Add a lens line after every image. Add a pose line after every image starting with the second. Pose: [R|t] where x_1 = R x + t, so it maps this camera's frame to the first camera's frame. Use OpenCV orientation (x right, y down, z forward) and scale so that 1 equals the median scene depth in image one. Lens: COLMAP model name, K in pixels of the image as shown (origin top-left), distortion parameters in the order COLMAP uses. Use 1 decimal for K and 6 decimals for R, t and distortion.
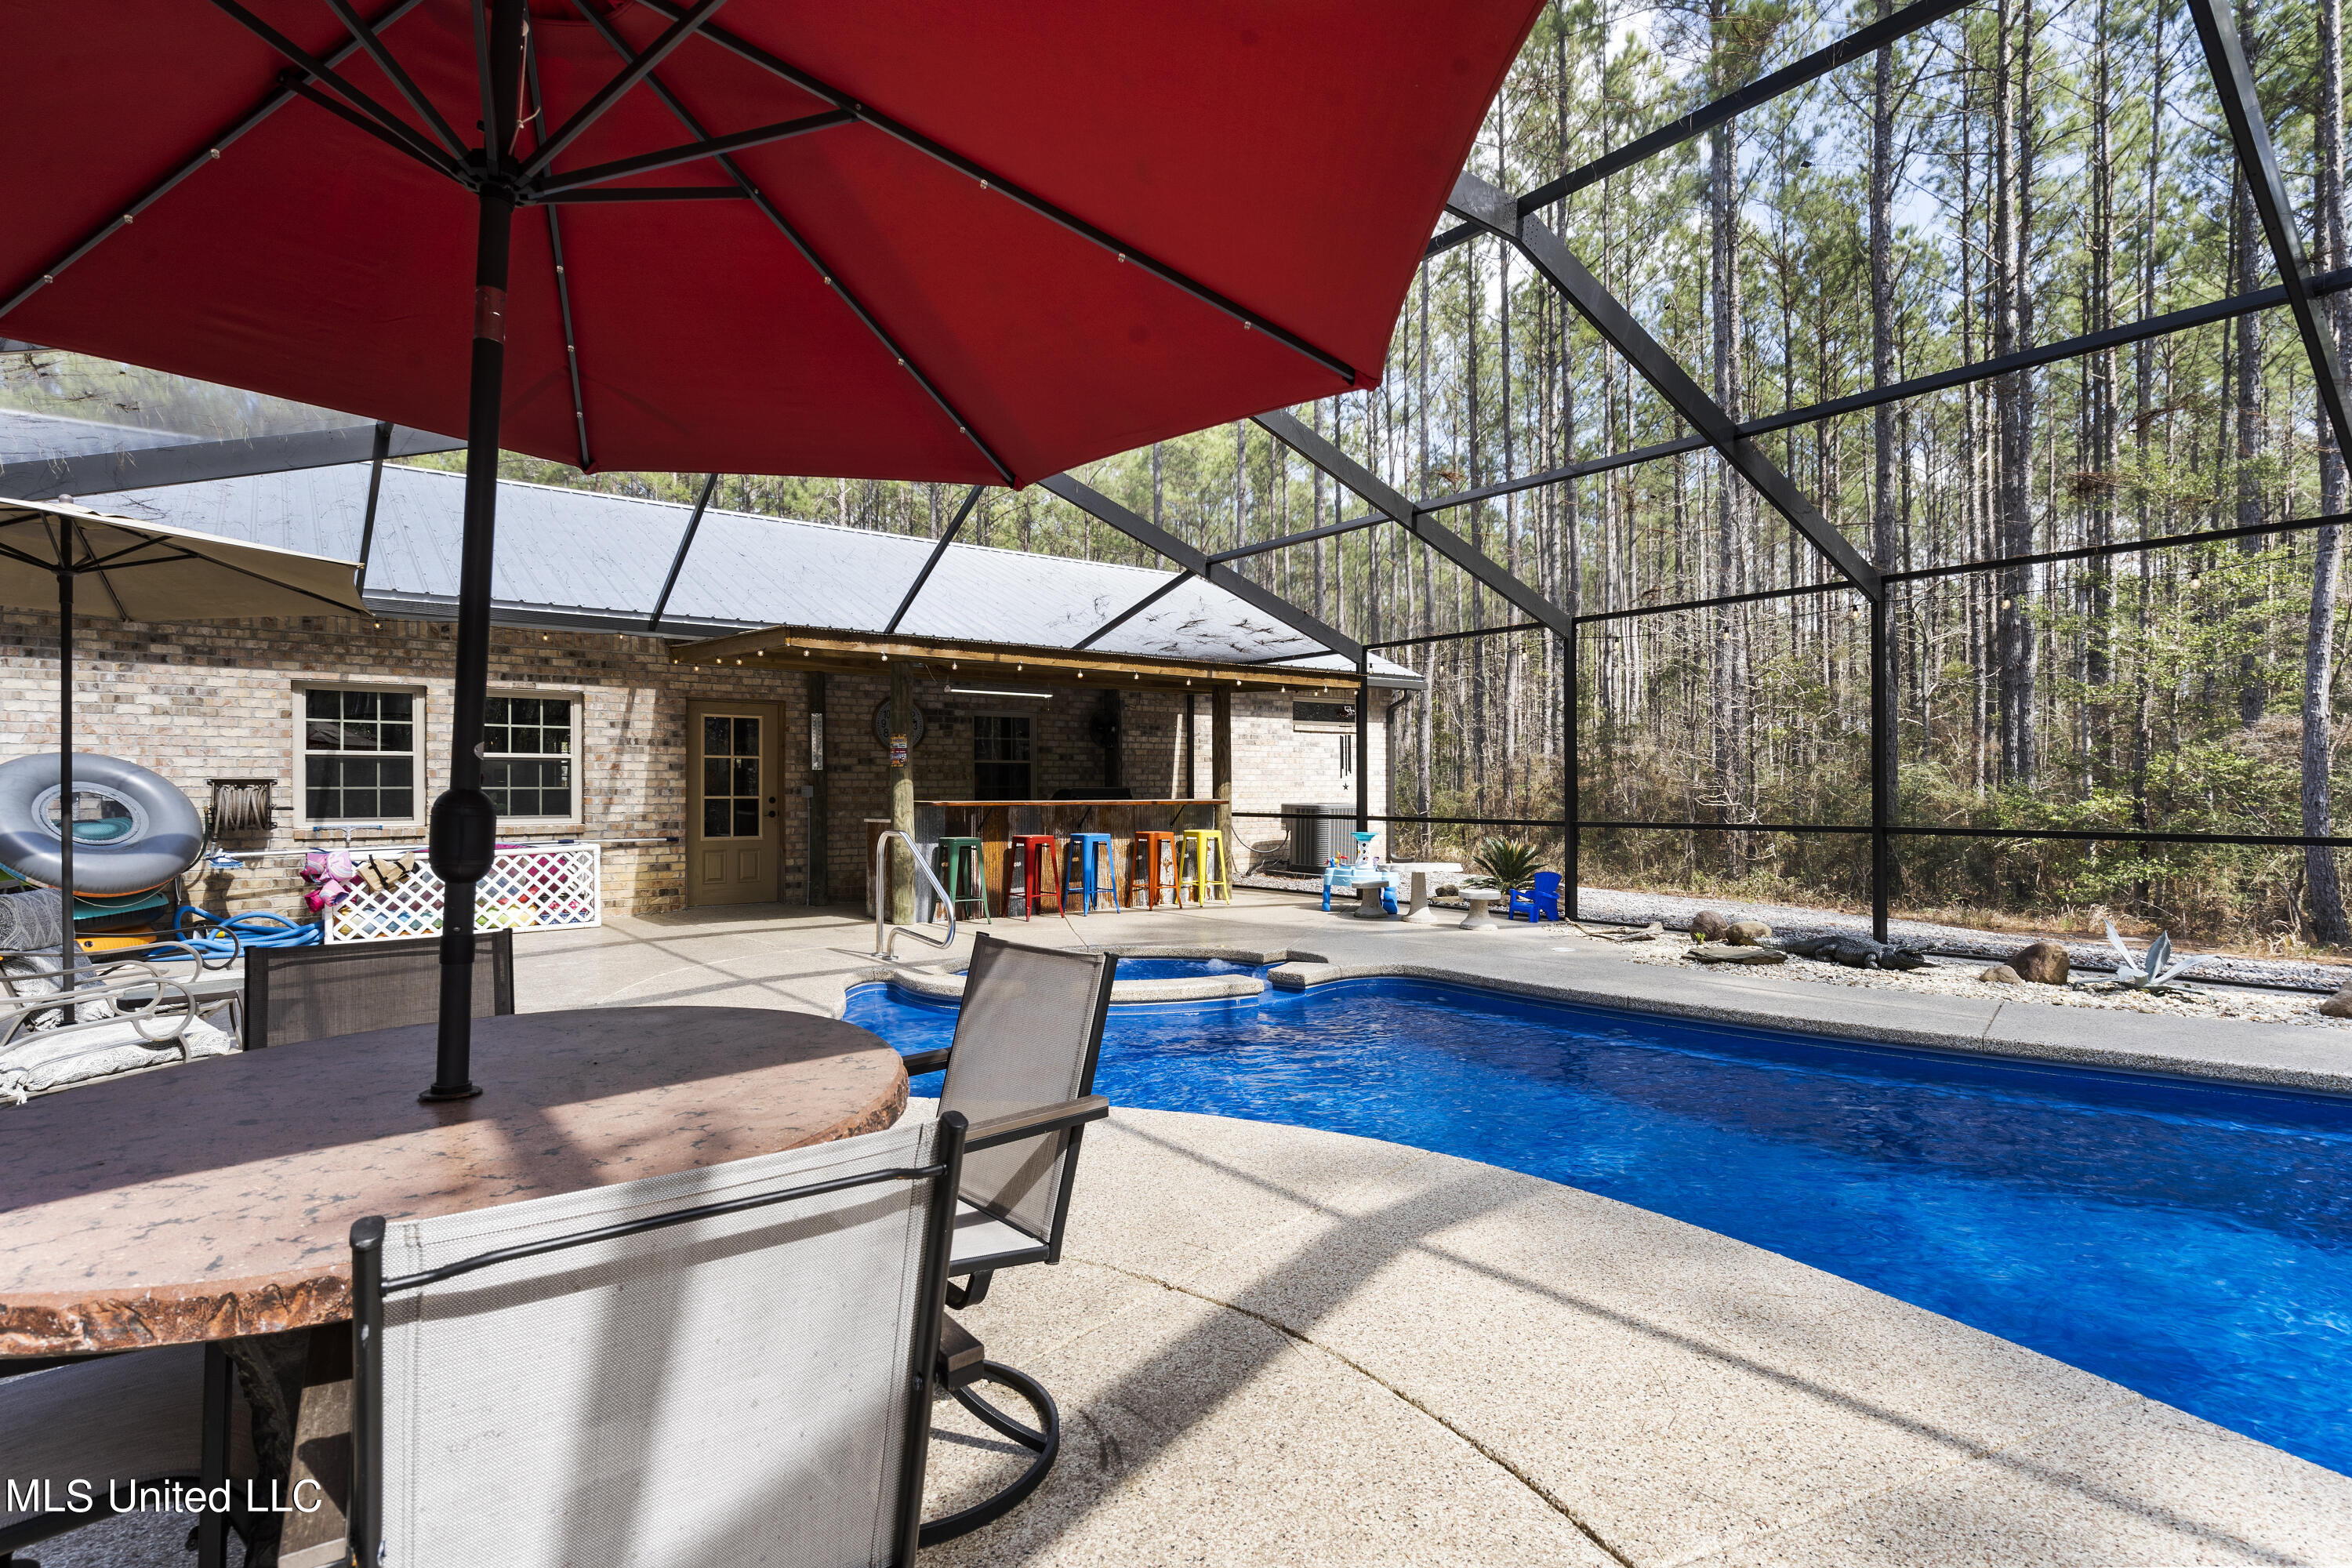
lens RADIAL K [[1152.9, 0, 1171.0], [0, 1152.9, 780.0], [0, 0, 1]] dist [0.015884, 0.000173]
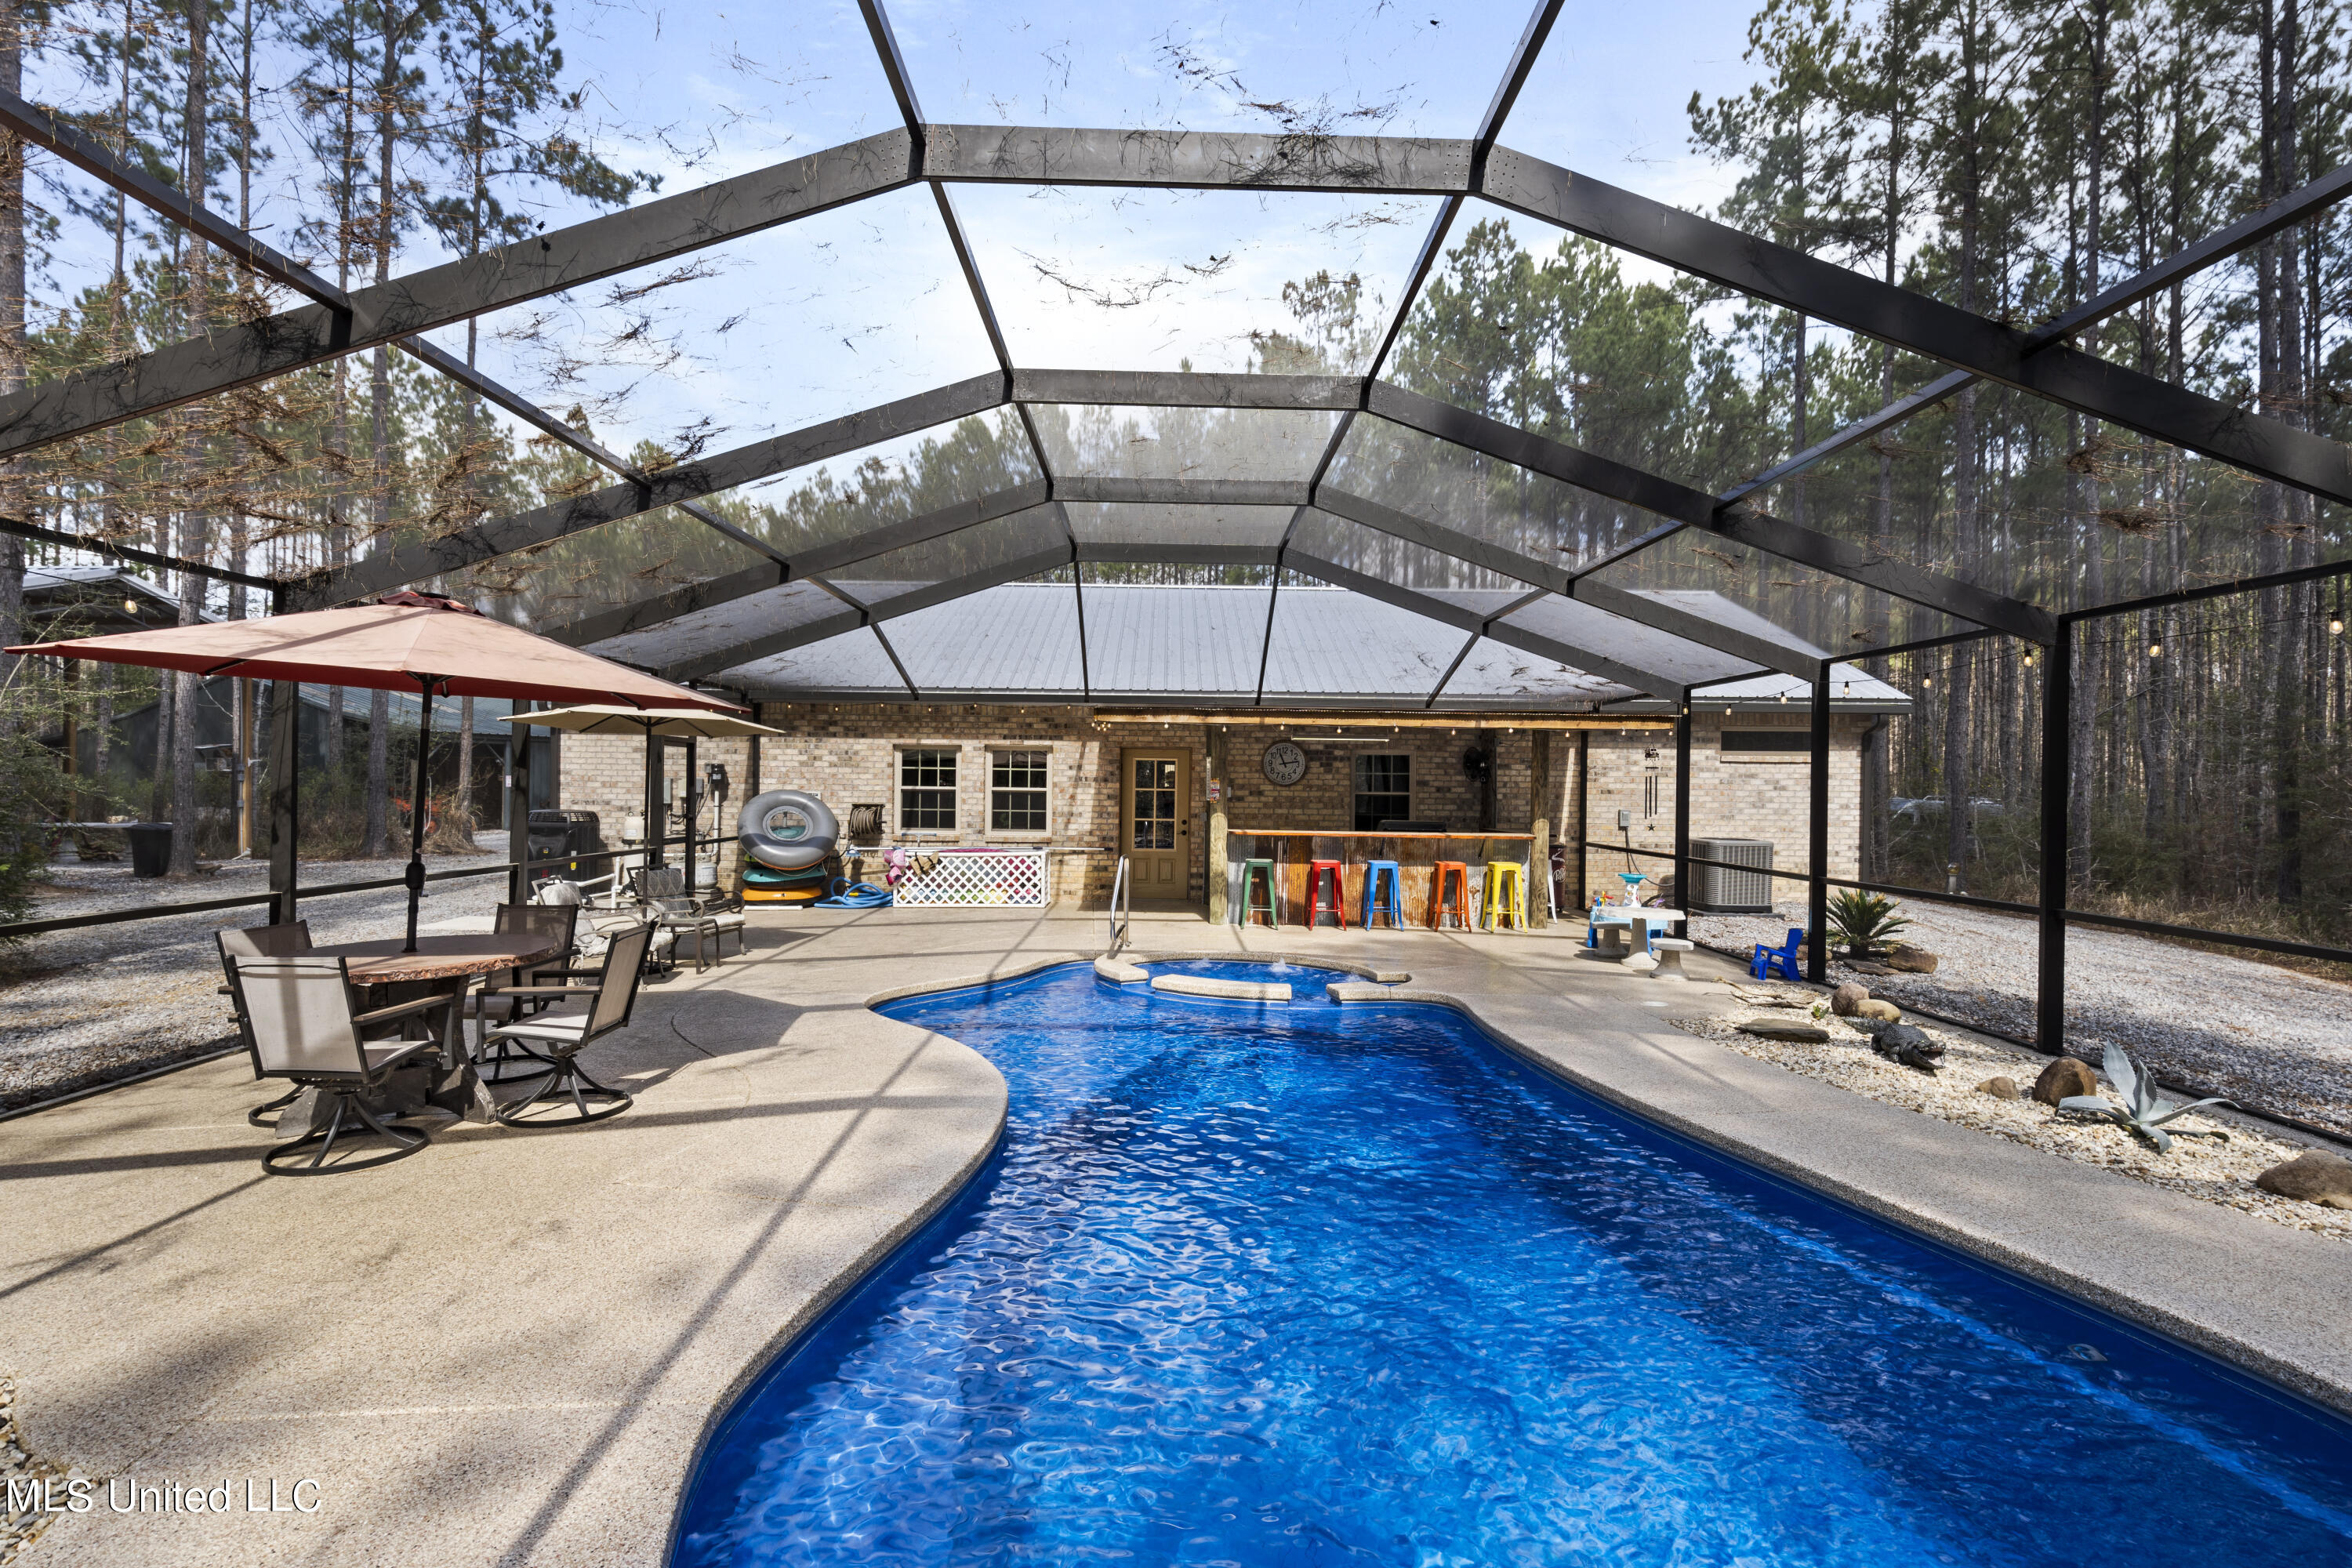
lens RADIAL K [[1152.9, 0, 1187.9], [0, 1152.9, 782.2], [0, 0, 1]] dist [0.015884, 0.000173]
pose [[0.800045, 0.013888, -0.599780, 0.510299], [-0.011021, 0.999904, 0.008453, -0.045272], [0.599839, -0.000153, 0.800121, -0.057316]]
